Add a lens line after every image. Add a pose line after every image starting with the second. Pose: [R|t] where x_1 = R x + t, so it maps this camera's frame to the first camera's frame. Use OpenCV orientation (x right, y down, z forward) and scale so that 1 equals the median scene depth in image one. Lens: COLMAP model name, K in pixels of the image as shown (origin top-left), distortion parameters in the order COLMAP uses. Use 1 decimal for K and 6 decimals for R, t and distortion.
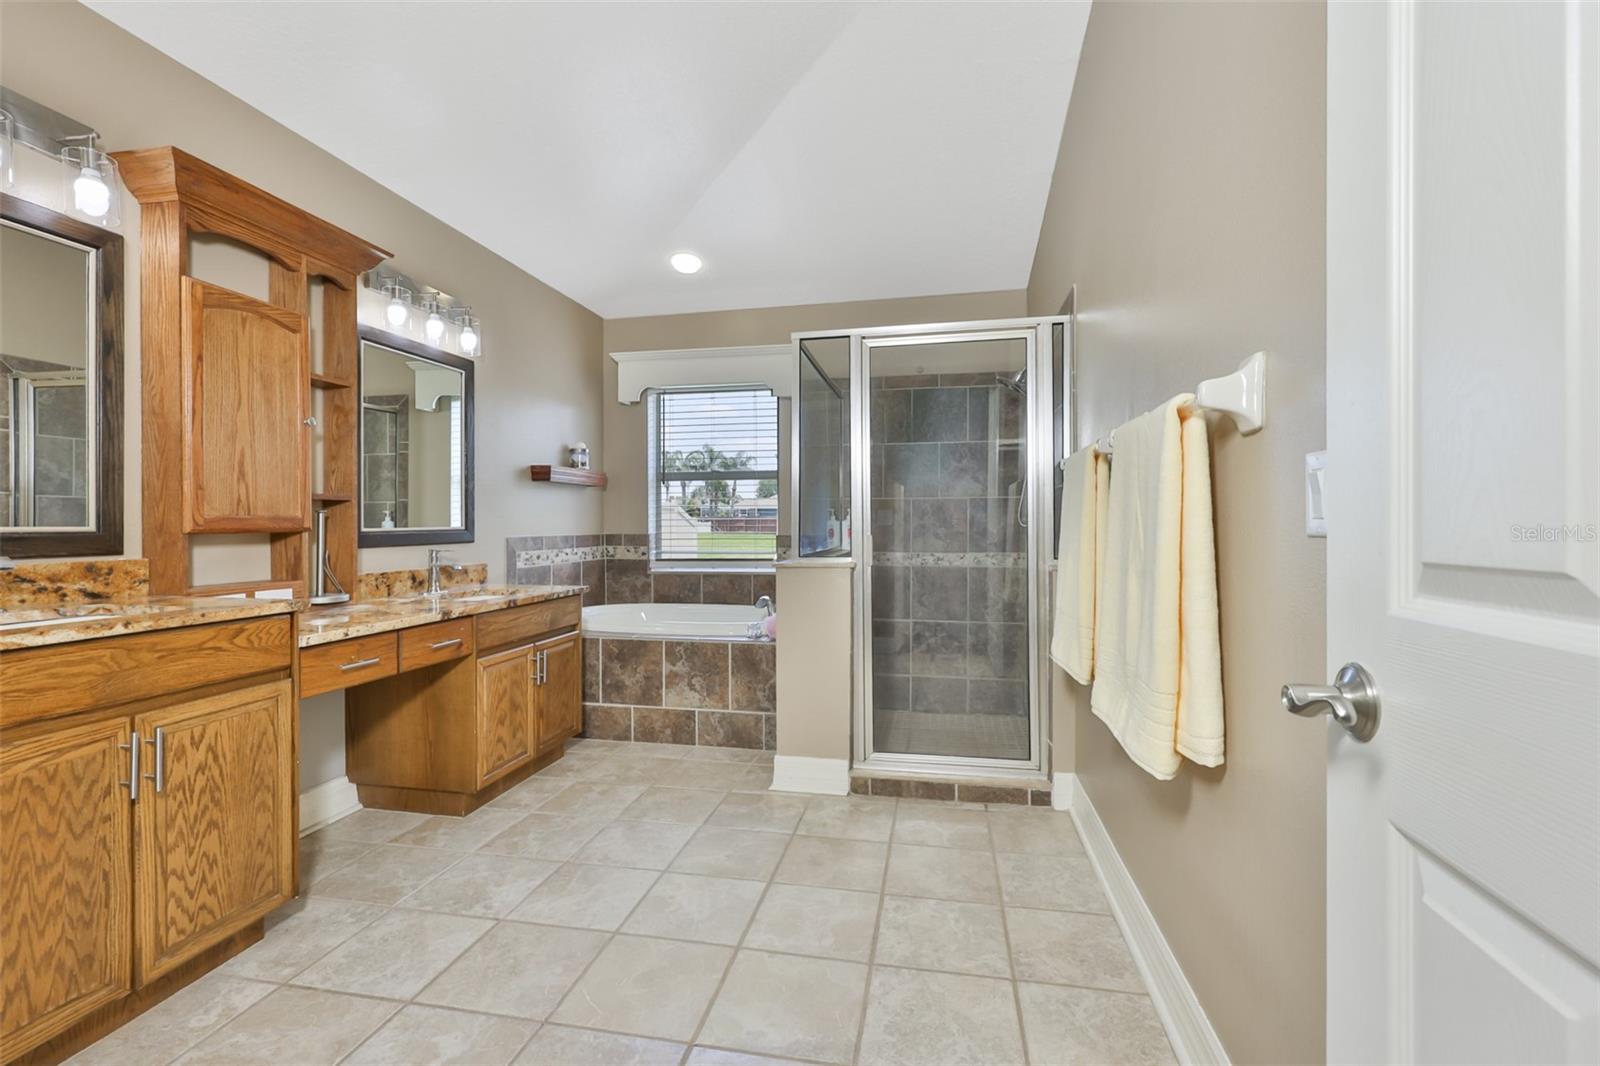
lens RADIAL K [[672.5, 0, 800.6], [0, 672.5, 530.2], [0, 0, 1]] dist [-0.002574, -0.000510]
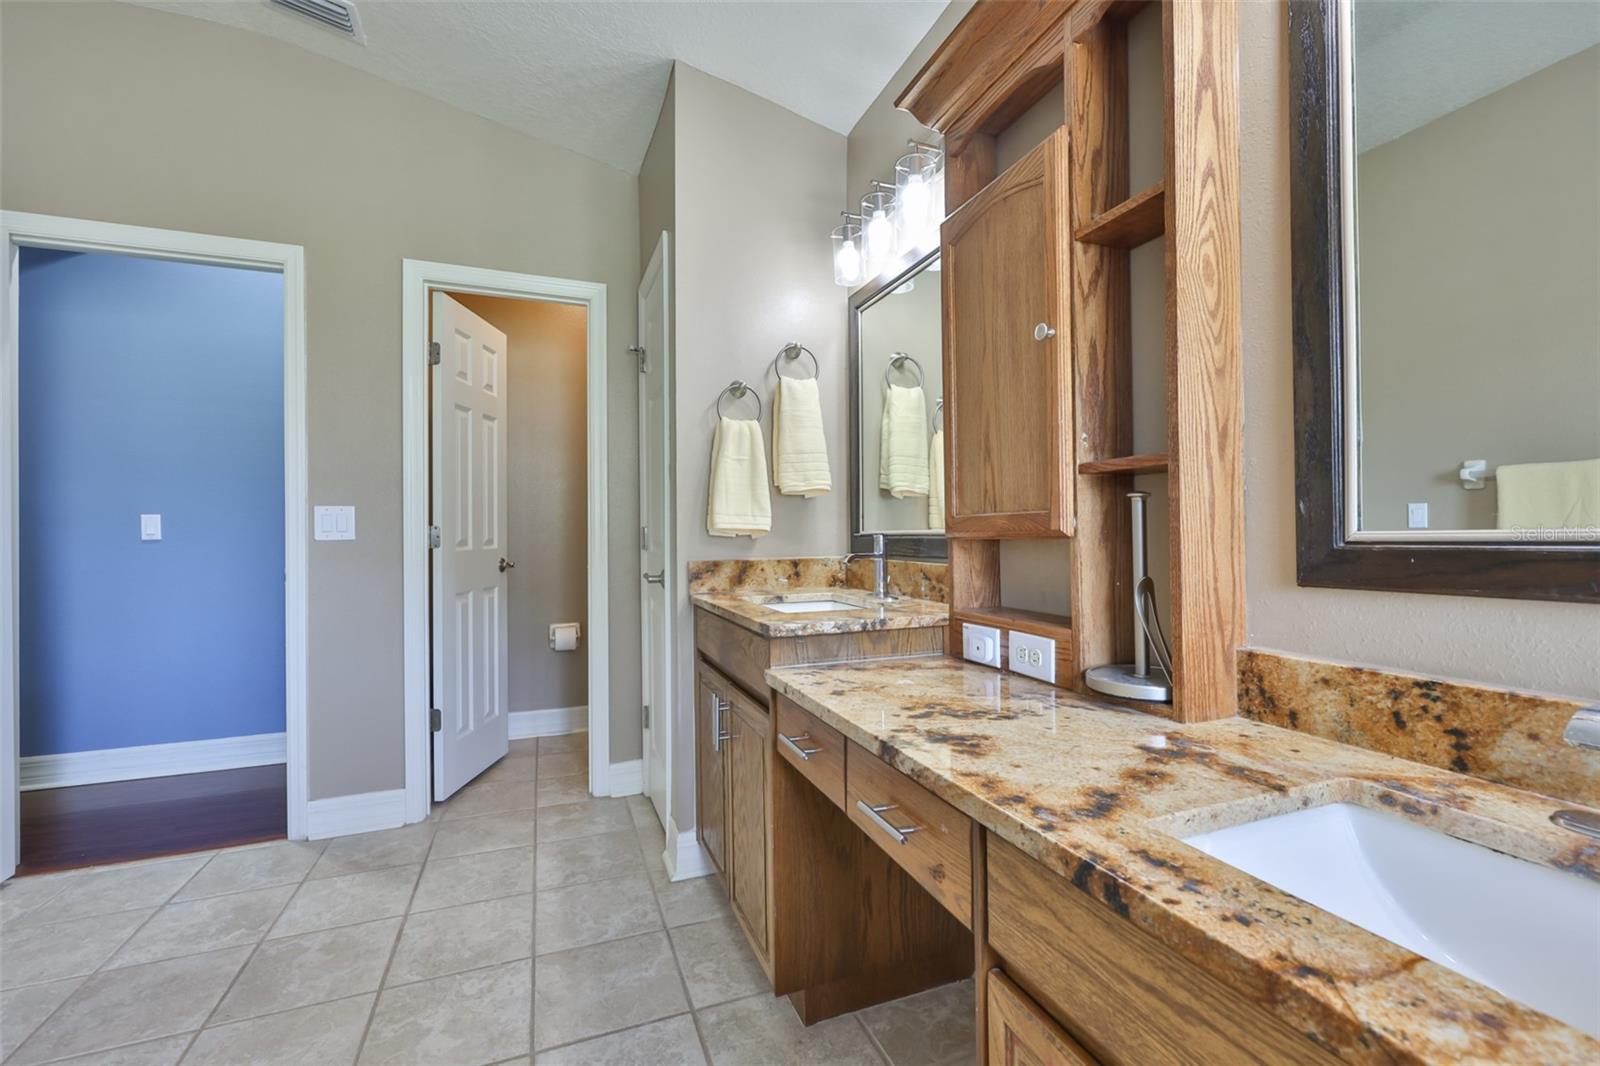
lens RADIAL K [[672.5, 0, 800.6], [0, 672.5, 530.2], [0, 0, 1]] dist [-0.002574, -0.000510]
pose [[-0.849845, 0.005748, -0.527001, -0.314186], [0.005951, 0.999981, 0.001310, -0.006086], [0.526999, -0.002022, -0.849864, 1.483165]]
